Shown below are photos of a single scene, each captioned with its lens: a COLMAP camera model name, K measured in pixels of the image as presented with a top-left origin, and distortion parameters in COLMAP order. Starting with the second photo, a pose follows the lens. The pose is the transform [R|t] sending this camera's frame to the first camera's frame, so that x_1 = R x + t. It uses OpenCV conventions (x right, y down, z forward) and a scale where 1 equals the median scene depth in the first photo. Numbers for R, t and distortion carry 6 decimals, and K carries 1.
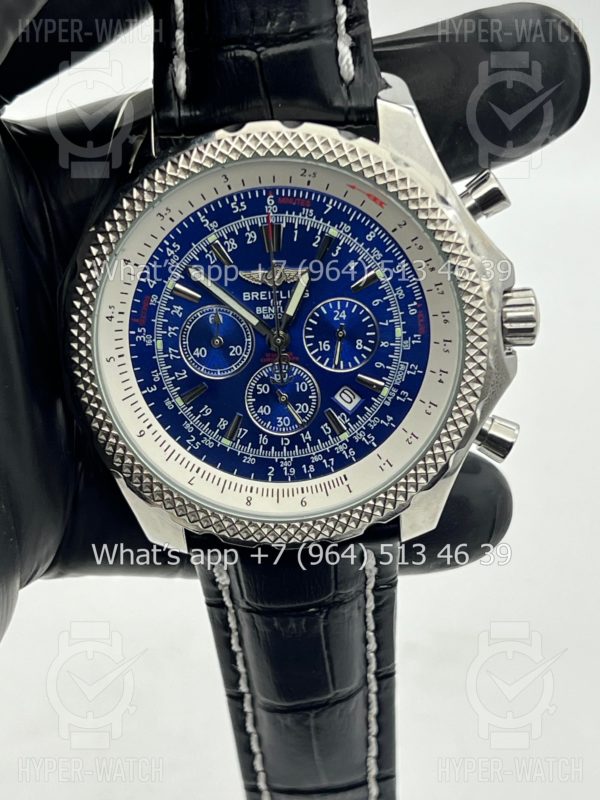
lens RADIAL K [[1873.1, 0, 296.4], [0, 1873.1, 399.4], [0, 0, 1]] dist [0.216989, 0.000000]
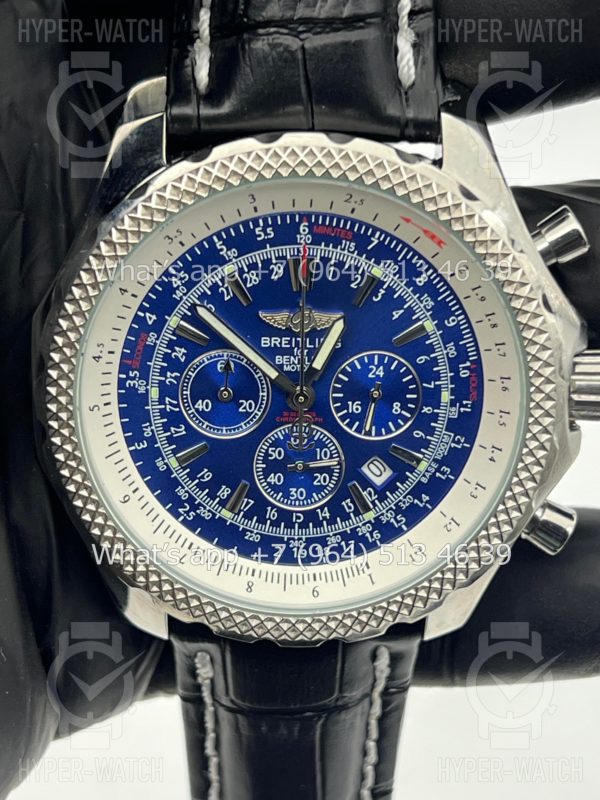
lens RADIAL K [[1873.1, 0, 300.5], [0, 1873.1, 435.7], [0, 0, 1]] dist [0.216989, 0.000000]
pose [[0.995671, 0.061865, 0.069365, -0.065388], [-0.065500, 0.996527, 0.051414, -0.057063], [-0.065944, -0.055735, 0.996266, 0.178226]]
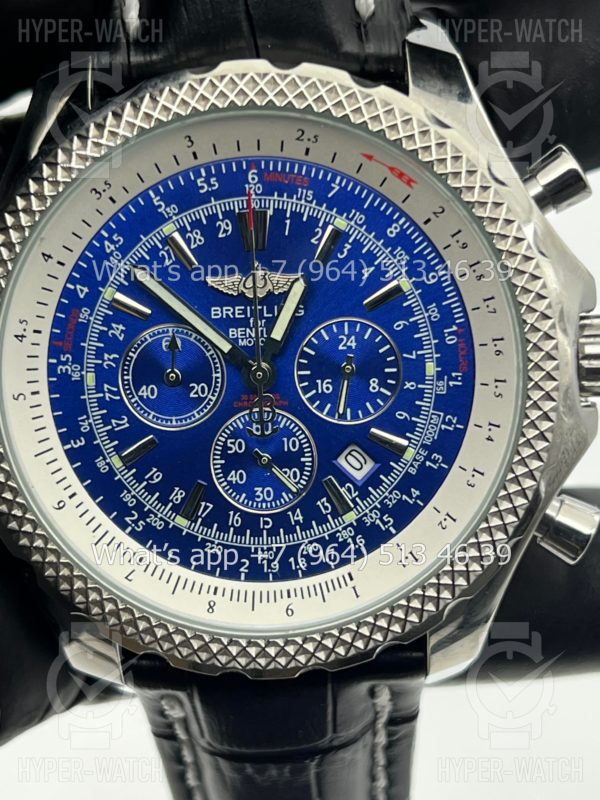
lens RADIAL K [[1873.1, 0, 293.5], [0, 1873.1, 394.9], [0, 0, 1]] dist [0.216989, 0.000000]
pose [[0.999675, 0.023697, -0.009360, 0.009982], [-0.024606, 0.993258, -0.113284, 0.054971], [0.006613, 0.113477, 0.993519, 0.300813]]
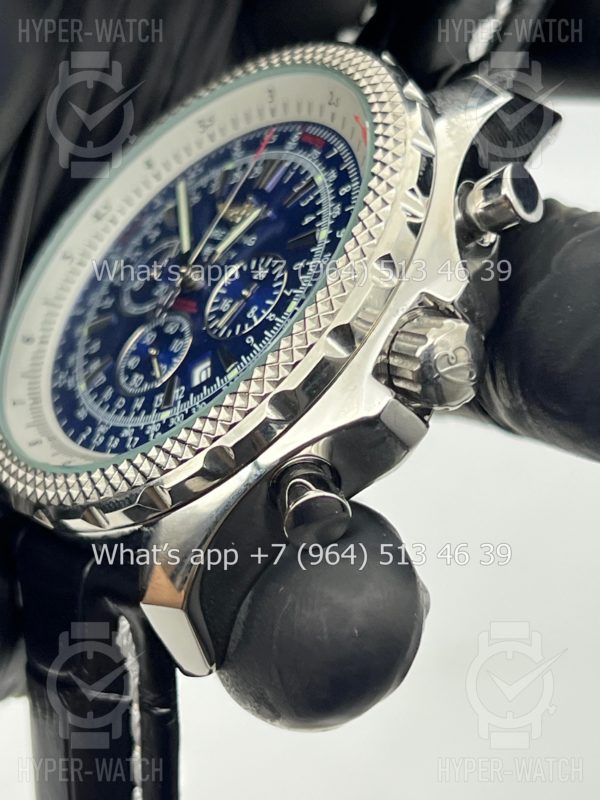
lens RADIAL K [[1873.1, 0, 300.1], [0, 1873.1, 398.7], [0, 0, 1]] dist [0.216989, 0.000000]
pose [[0.559969, 0.225123, -0.797342, 0.616650], [-0.678815, 0.676432, -0.285743, 0.183298], [0.475020, 0.701256, 0.531598, 0.656361]]
